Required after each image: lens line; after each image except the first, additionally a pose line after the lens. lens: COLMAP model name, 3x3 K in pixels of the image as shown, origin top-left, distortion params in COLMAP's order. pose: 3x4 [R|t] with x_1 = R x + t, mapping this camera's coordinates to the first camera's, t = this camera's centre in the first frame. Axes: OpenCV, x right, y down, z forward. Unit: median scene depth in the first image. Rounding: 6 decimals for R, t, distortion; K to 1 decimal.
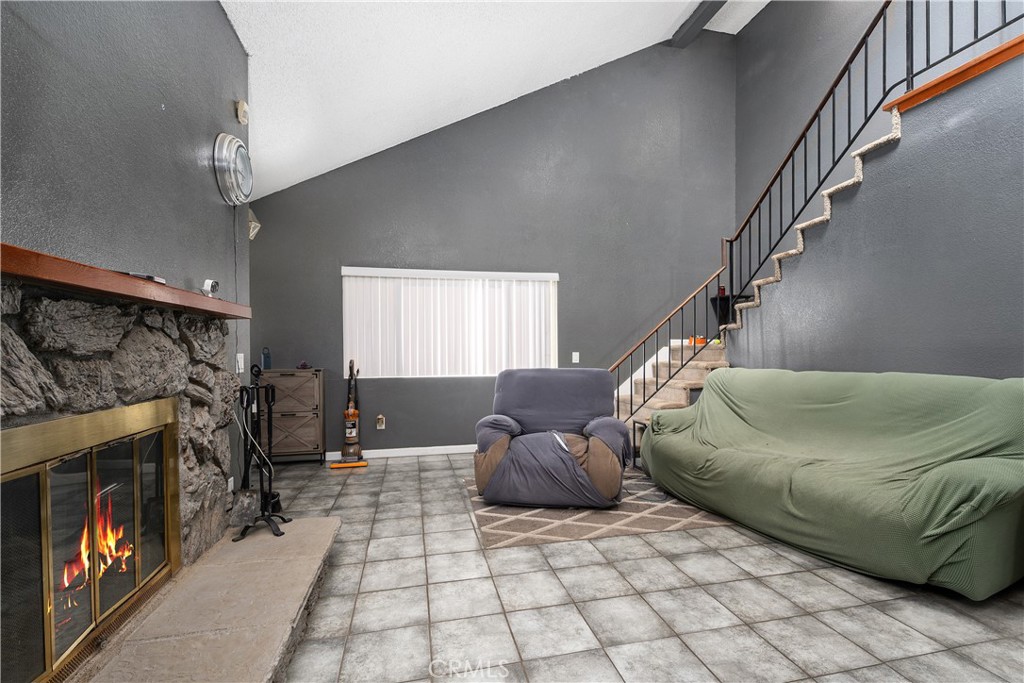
lens RADIAL K [[452.3, 0, 519.9], [0, 452.3, 357.5], [0, 0, 1]] dist [-0.001907, 0.000326]
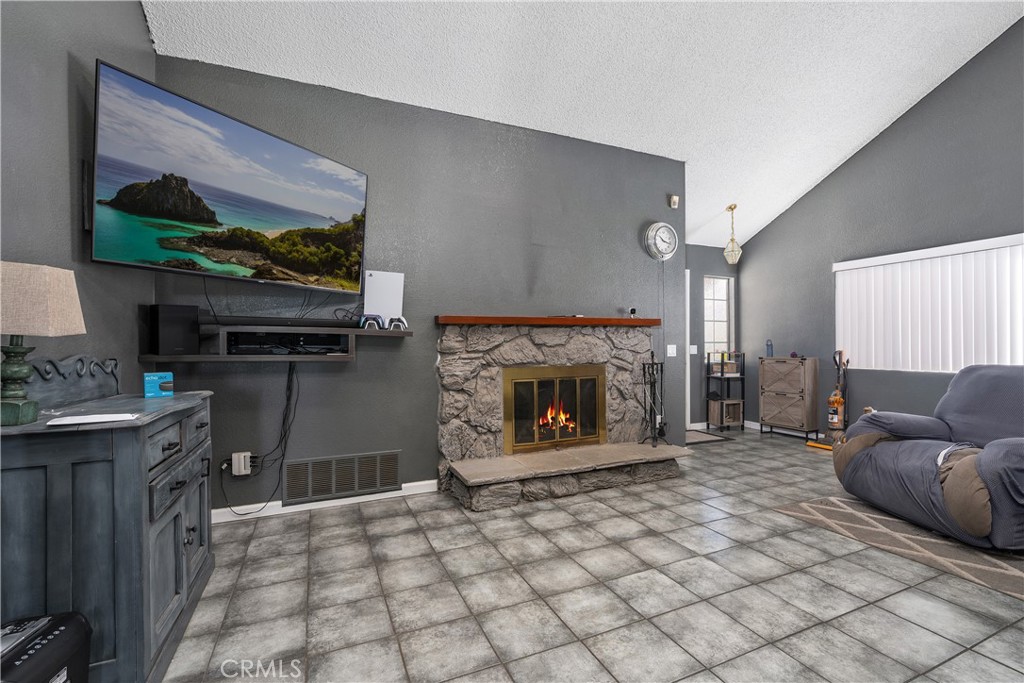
lens RADIAL K [[452.3, 0, 517.3], [0, 452.3, 344.8], [0, 0, 1]] dist [-0.001907, 0.000326]
pose [[0.191749, 0.002064, -0.981442, 0.956299], [-0.007716, 0.999970, 0.000596, -0.005062], [0.981414, 0.007458, 0.191759, 0.109824]]
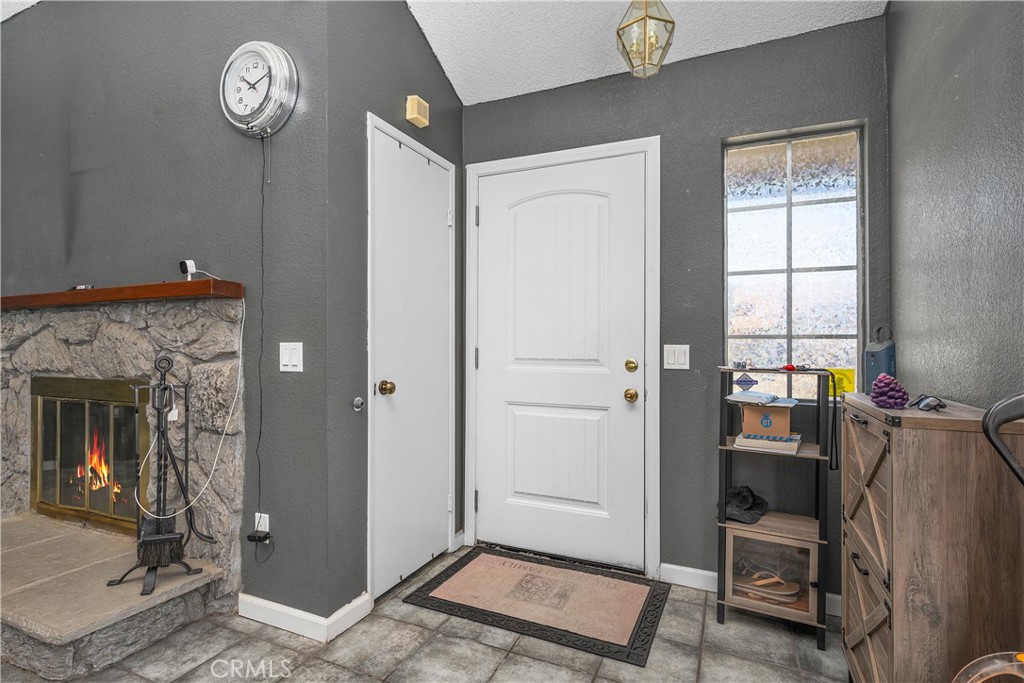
lens RADIAL K [[501.6, 0, 513.5], [0, 501.6, 341.9], [0, 0, 1]] dist [0.002846, 0.000214]
pose [[-0.603854, 0.002546, -0.797091, -0.229652], [-0.008550, 0.999917, 0.009671, -0.019673], [0.797049, 0.012655, -0.603781, 1.737170]]
